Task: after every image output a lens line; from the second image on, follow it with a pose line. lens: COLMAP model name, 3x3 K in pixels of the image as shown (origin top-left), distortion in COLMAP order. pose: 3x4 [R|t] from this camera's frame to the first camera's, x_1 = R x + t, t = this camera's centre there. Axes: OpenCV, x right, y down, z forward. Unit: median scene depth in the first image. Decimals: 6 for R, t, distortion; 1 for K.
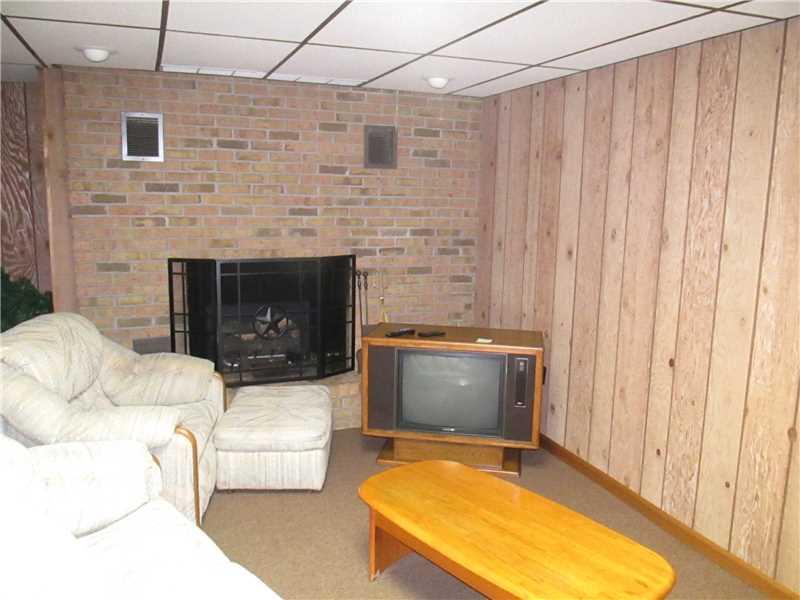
lens RADIAL K [[654.7, 0, 399.7], [0, 654.7, 298.8], [0, 0, 1]] dist [-0.056163, -0.000210]
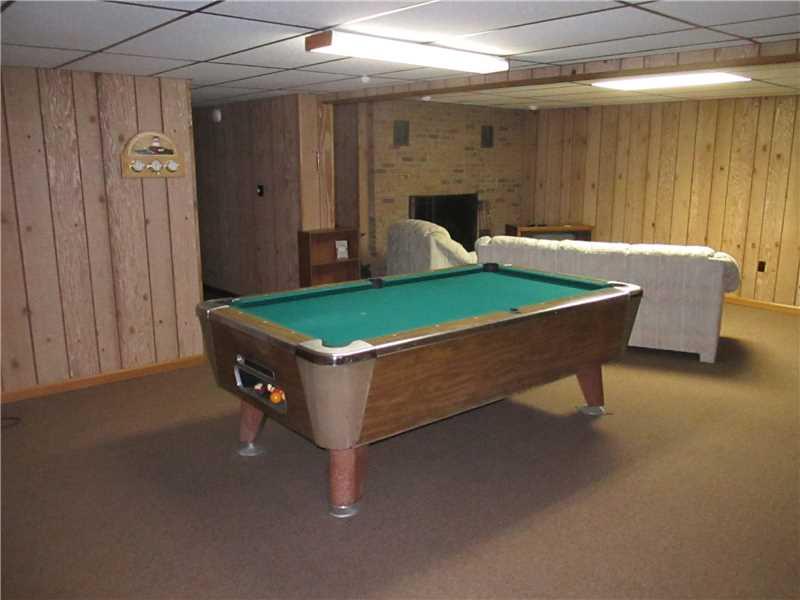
lens RADIAL K [[654.7, 0, 401.3], [0, 654.7, 299.9], [0, 0, 1]] dist [-0.056163, -0.000210]
pose [[0.947551, -0.086761, 0.307602, -0.981988], [0.069759, 0.995387, 0.065865, 0.113640], [-0.311898, -0.040952, 0.949233, -0.837275]]
